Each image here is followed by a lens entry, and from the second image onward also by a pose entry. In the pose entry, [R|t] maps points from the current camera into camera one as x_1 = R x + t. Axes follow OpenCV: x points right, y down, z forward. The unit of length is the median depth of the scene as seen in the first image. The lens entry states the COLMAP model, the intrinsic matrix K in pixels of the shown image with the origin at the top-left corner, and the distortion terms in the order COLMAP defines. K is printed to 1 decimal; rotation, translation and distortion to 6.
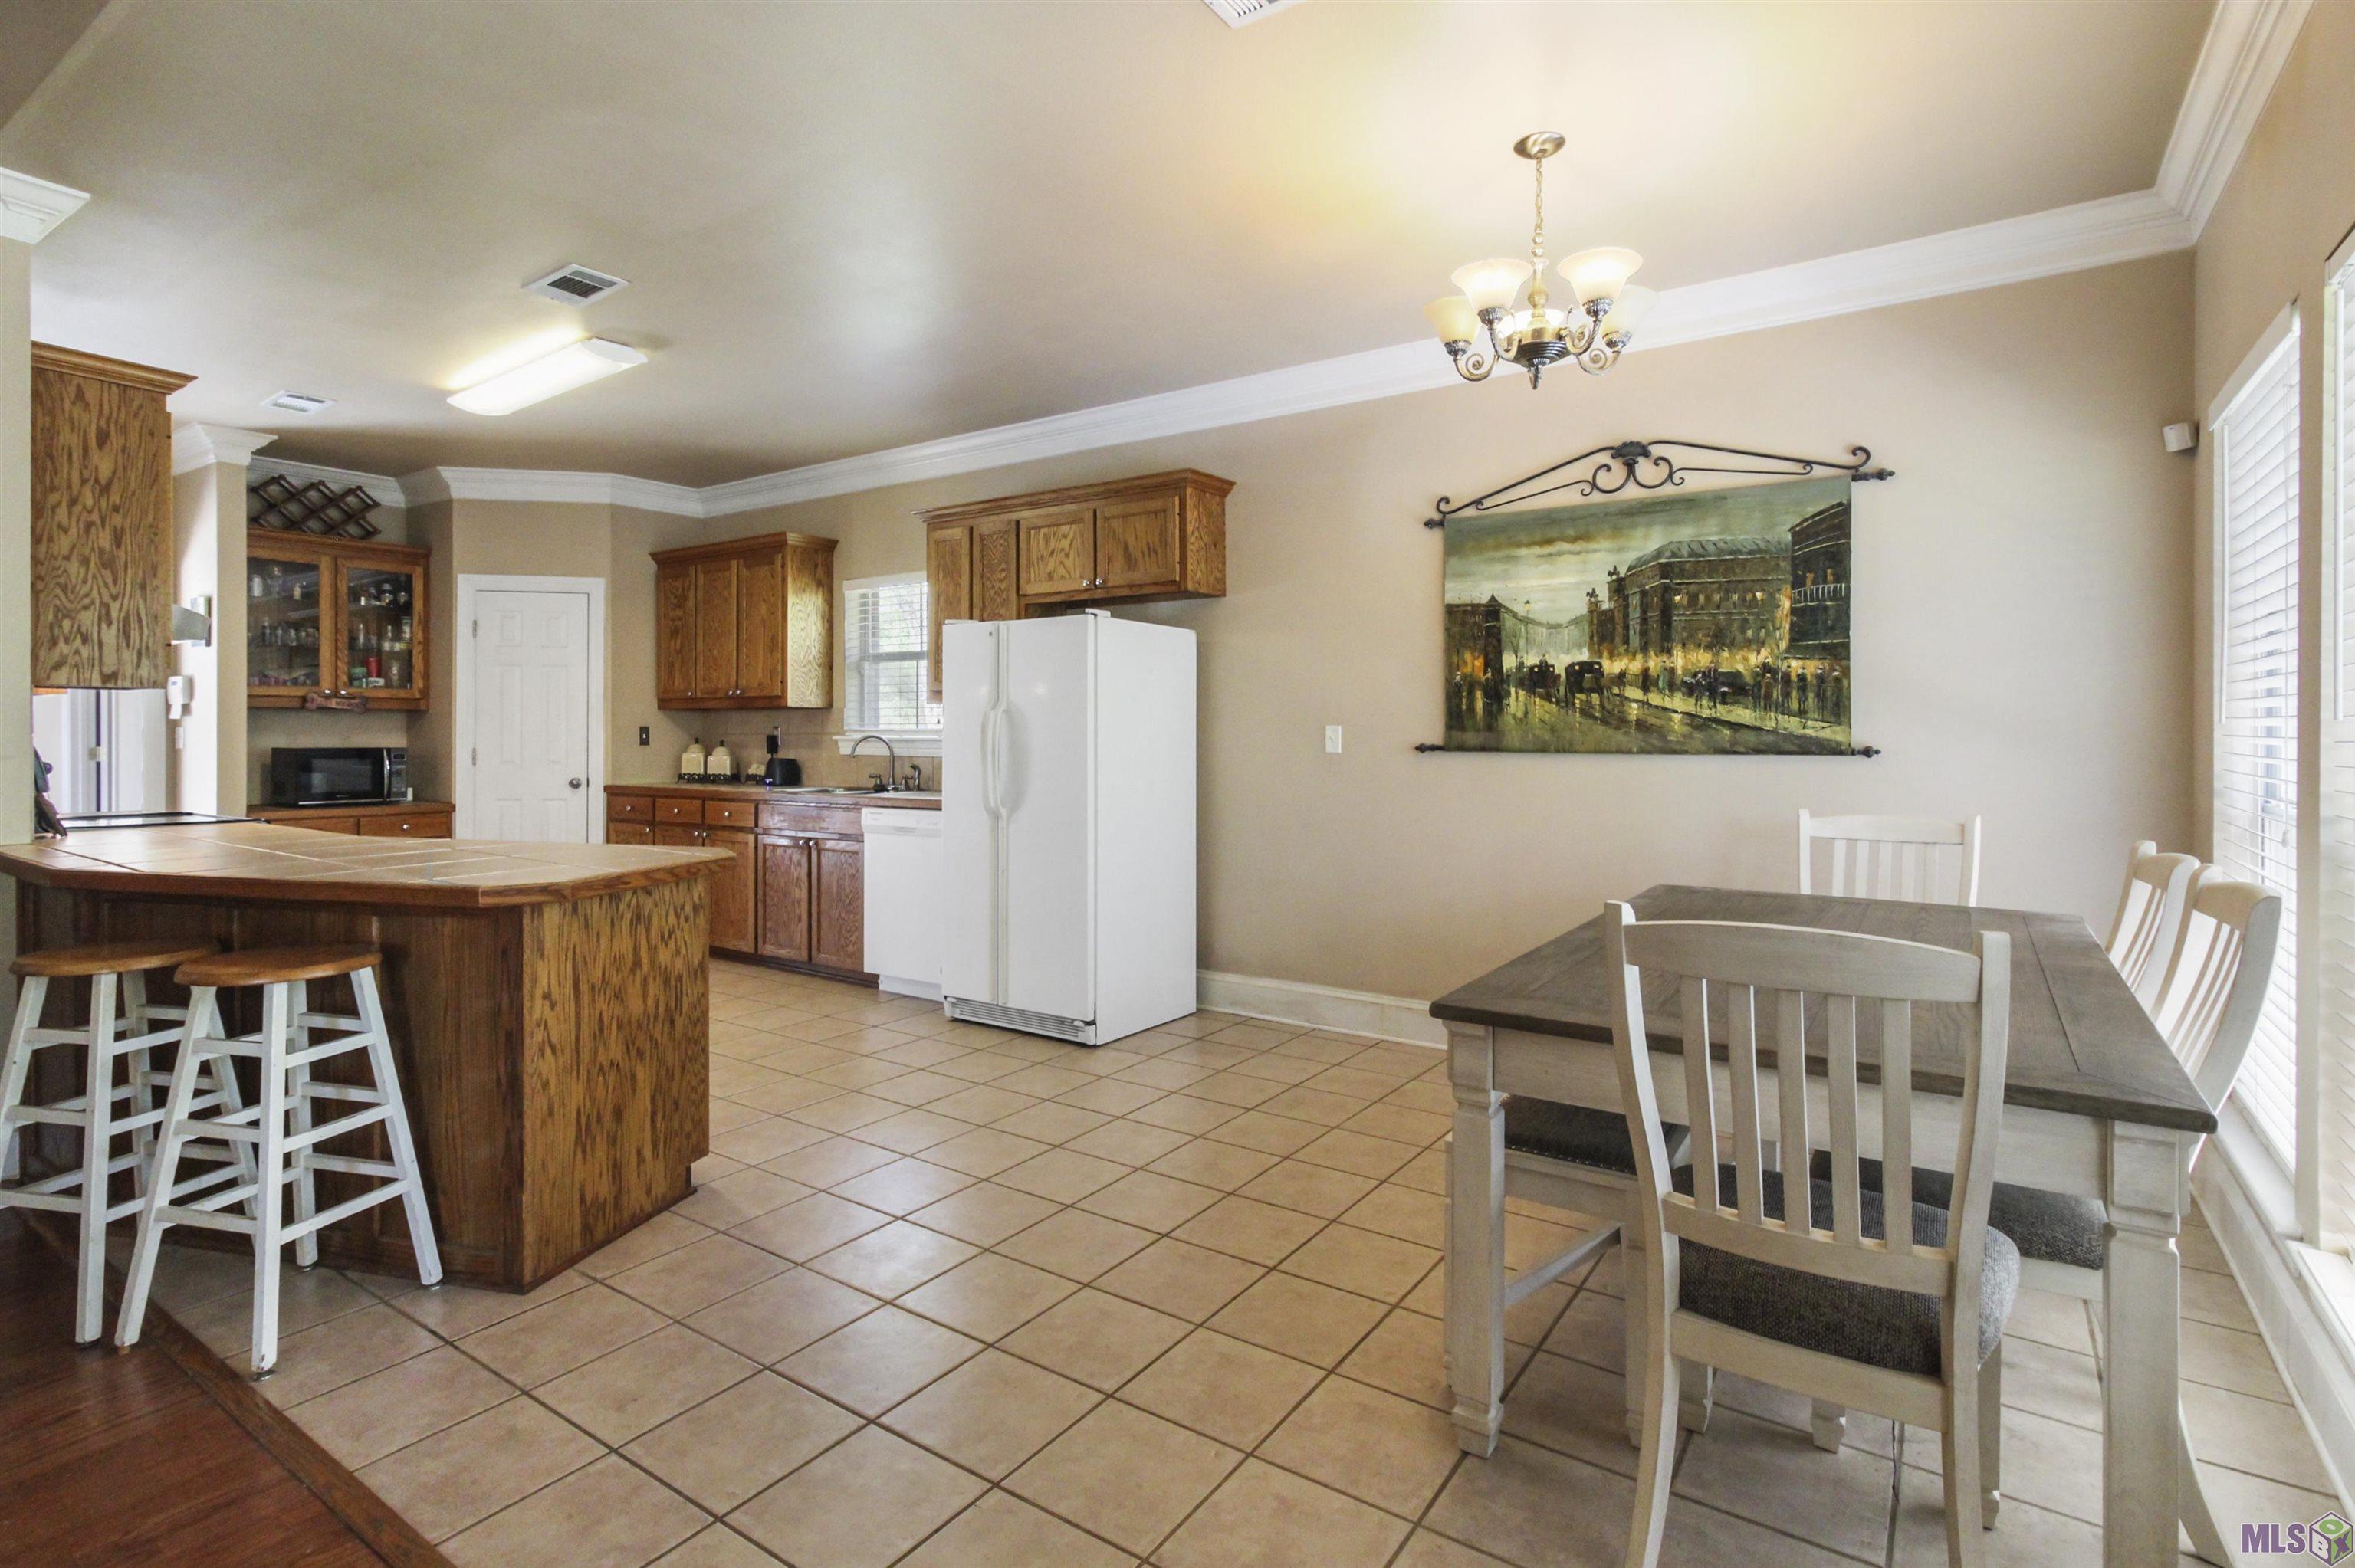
lens RADIAL K [[1148.0, 0, 1186.2], [0, 1148.0, 735.3], [0, 0, 1]] dist [0.001686, 0.000675]
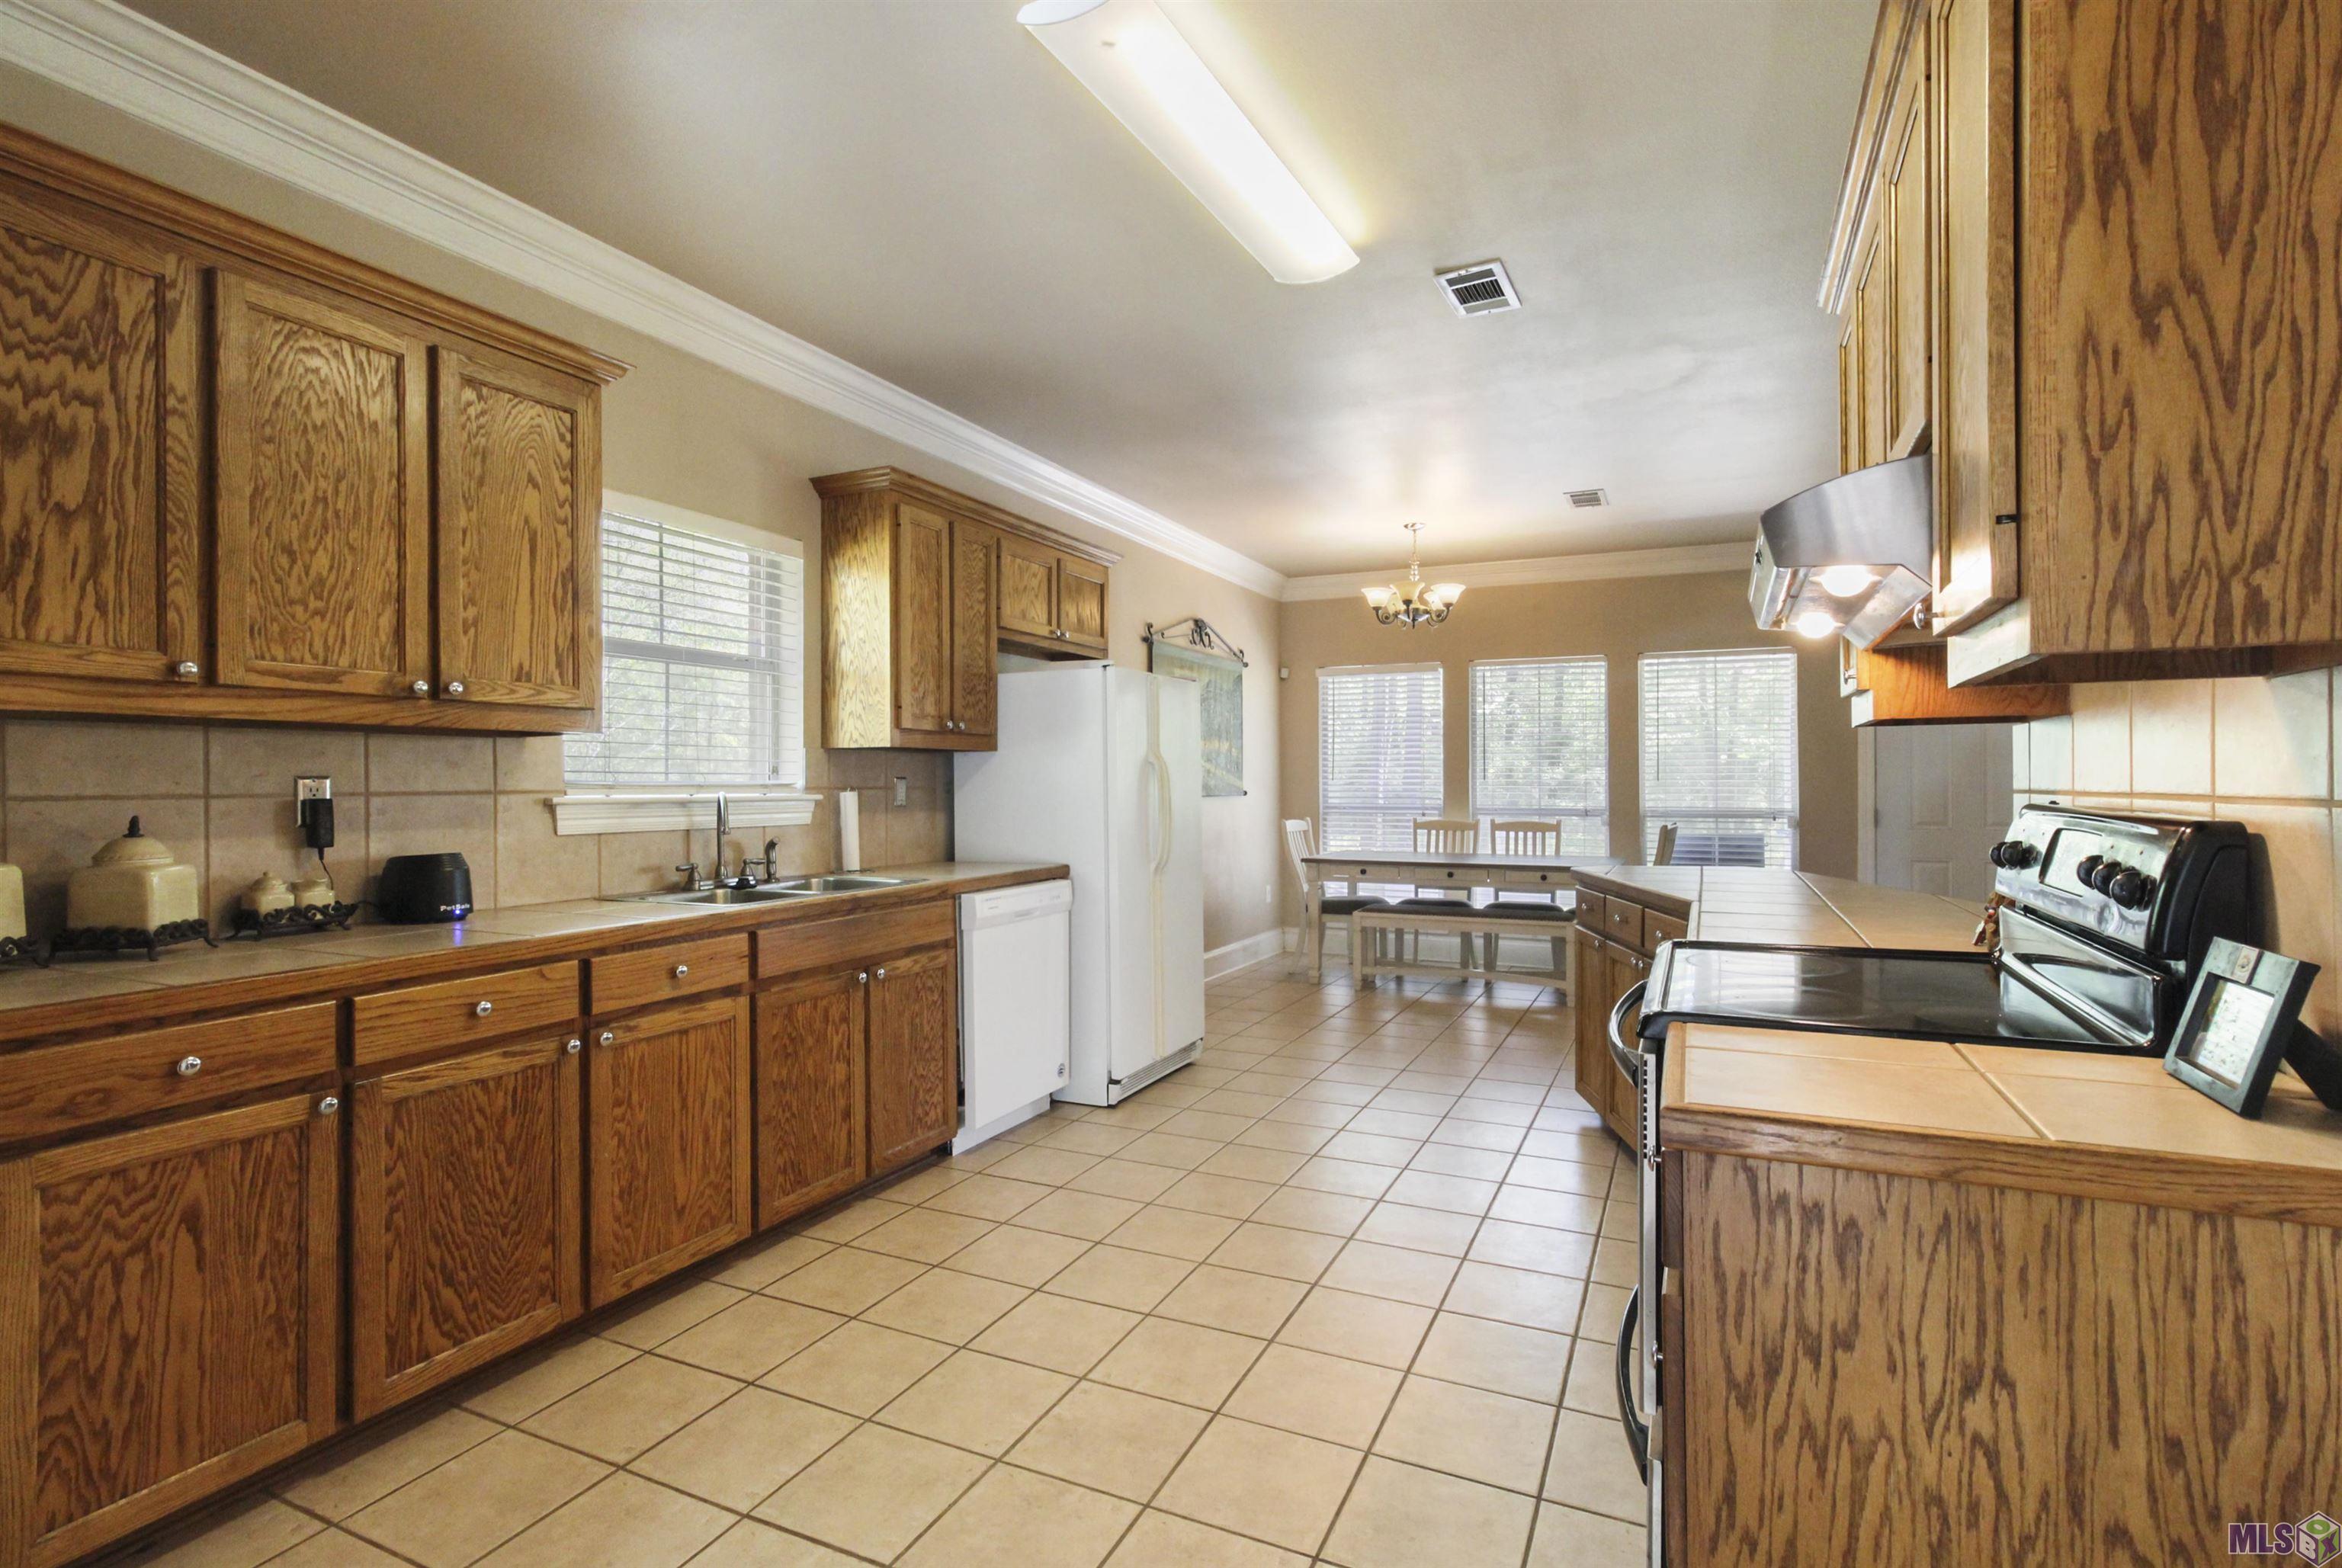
lens RADIAL K [[1102.4, 0, 1171.0], [0, 1102.4, 784.0], [0, 0, 1]] dist [0.000162, 0.000105]
pose [[-0.155885, -0.004220, 0.987766, -1.079296], [0.000070, 0.999991, 0.004283, -0.008814], [-0.987775, 0.000737, -0.155884, 1.104691]]
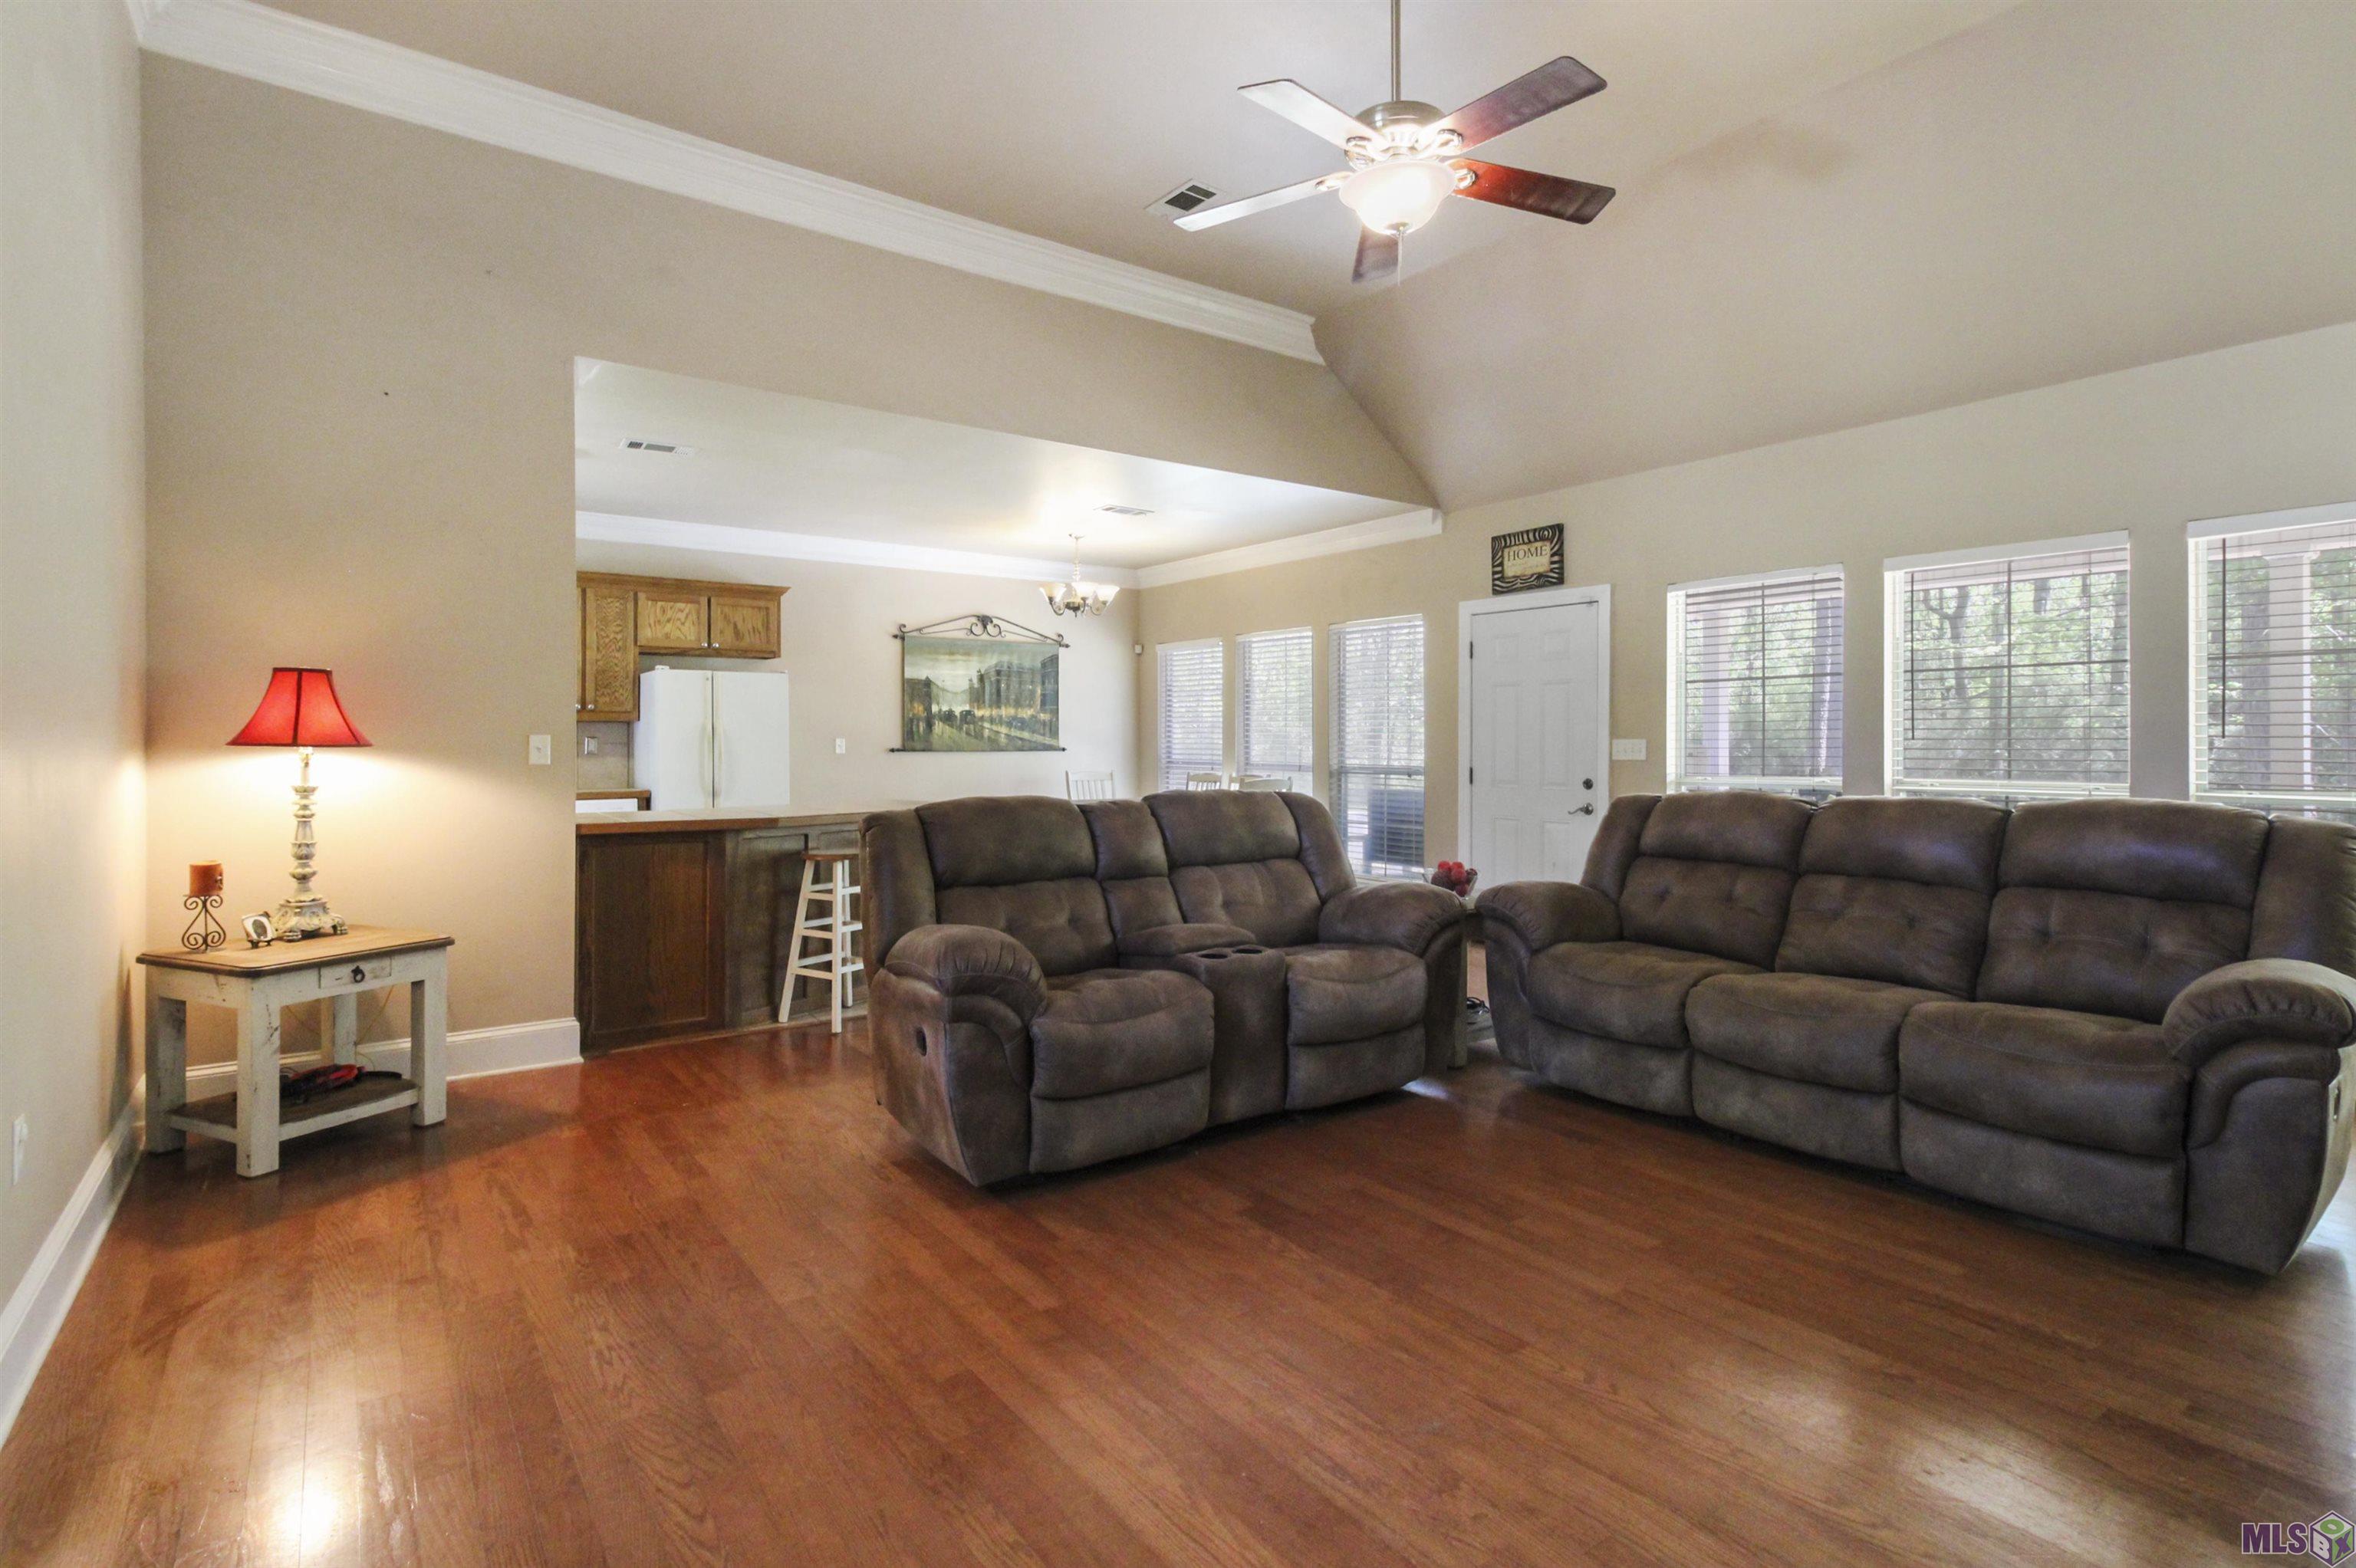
lens RADIAL K [[1148.5, 0, 1186.7], [0, 1148.5, 735.3], [0, 0, 1]] dist [0.001686, 0.000675]
pose [[0.339265, 0.005212, 0.940676, -1.372804], [0.002848, 0.999974, -0.006567, 0.000009], [-0.940686, 0.004907, 0.339242, -0.129688]]
